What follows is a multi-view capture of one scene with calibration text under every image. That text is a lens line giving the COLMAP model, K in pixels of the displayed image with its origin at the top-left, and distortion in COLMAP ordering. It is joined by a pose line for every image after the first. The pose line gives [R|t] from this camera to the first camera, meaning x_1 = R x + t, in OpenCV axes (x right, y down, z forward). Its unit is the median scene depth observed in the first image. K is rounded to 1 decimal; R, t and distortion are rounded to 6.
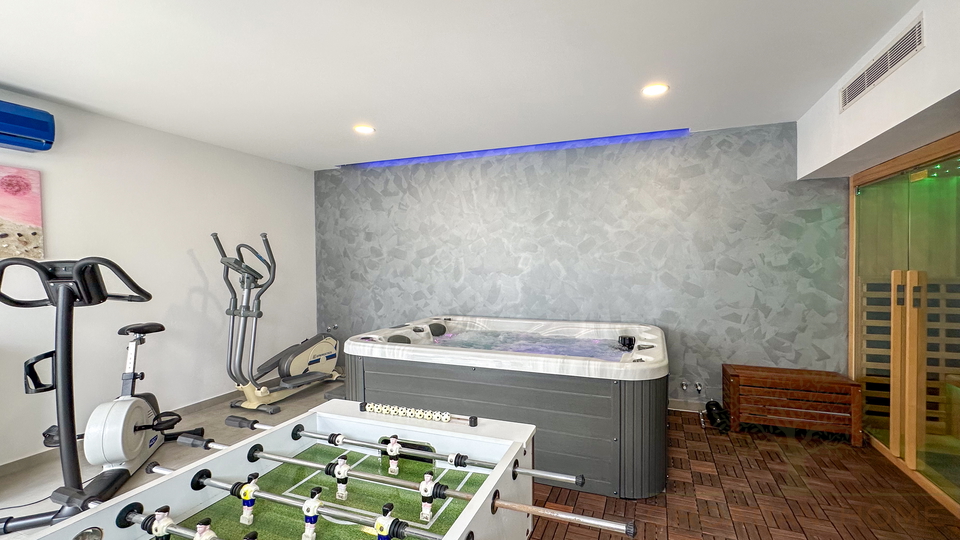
lens RADIAL K [[389.4, 0, 475.5], [0, 389.4, 266.0], [0, 0, 1]] dist [-0.001633, 0.000044]
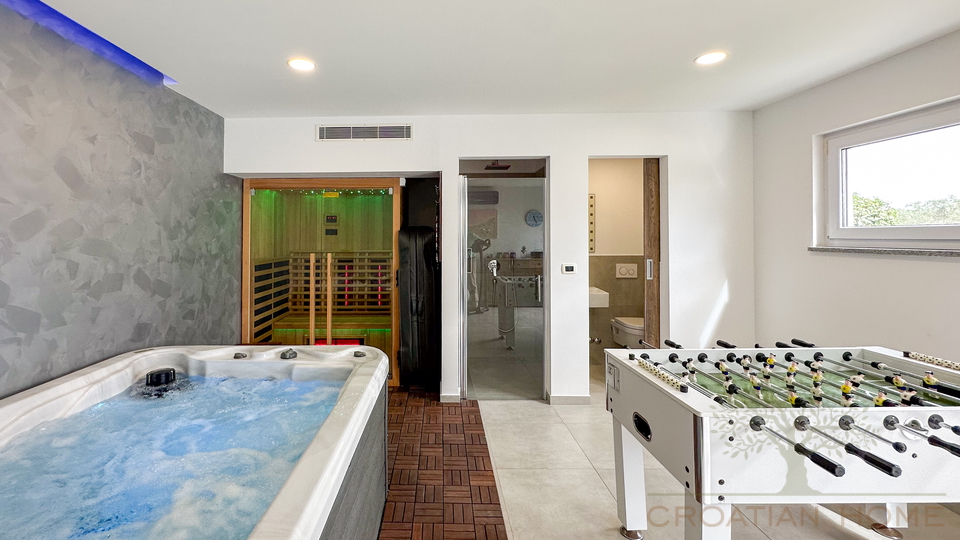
lens RADIAL K [[405.9, 0, 428.0], [0, 405.9, 232.4], [0, 0, 1]] dist [-0.000868, 0.000174]
pose [[-0.314448, 0.020101, 0.949062, -0.375425], [0.027433, 0.999551, -0.012081, -0.026943], [-0.948878, 0.022237, -0.314858, 0.767952]]
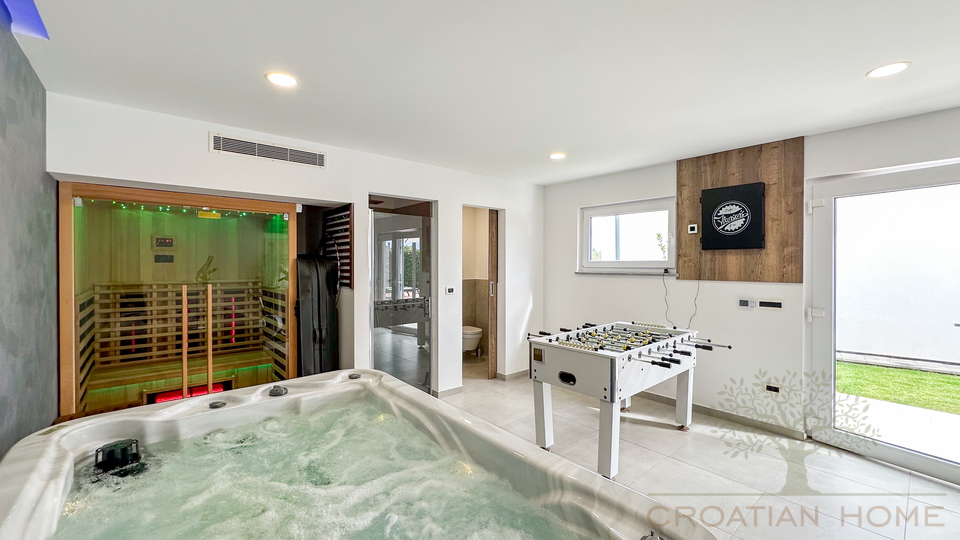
lens RADIAL K [[389.4, 0, 475.5], [0, 389.4, 266.0], [0, 0, 1]] dist [-0.001633, 0.000044]
pose [[-0.862889, 0.008332, 0.505325, -0.223690], [0.019351, 0.999676, 0.016561, -0.035777], [-0.505023, 0.024068, -0.862770, 1.144956]]
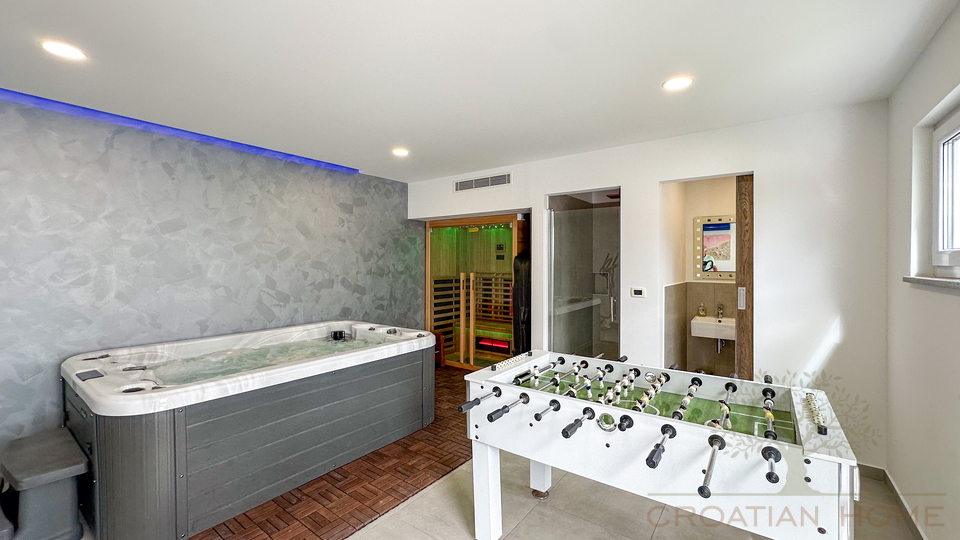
lens RADIAL K [[389.4, 0, 475.5], [0, 389.4, 266.0], [0, 0, 1]] dist [-0.001633, 0.000044]
pose [[0.302240, 0.000971, 0.953231, -0.615112], [0.013973, 0.999888, -0.005449, -0.008479], [-0.953130, 0.014966, 0.302192, 0.216275]]
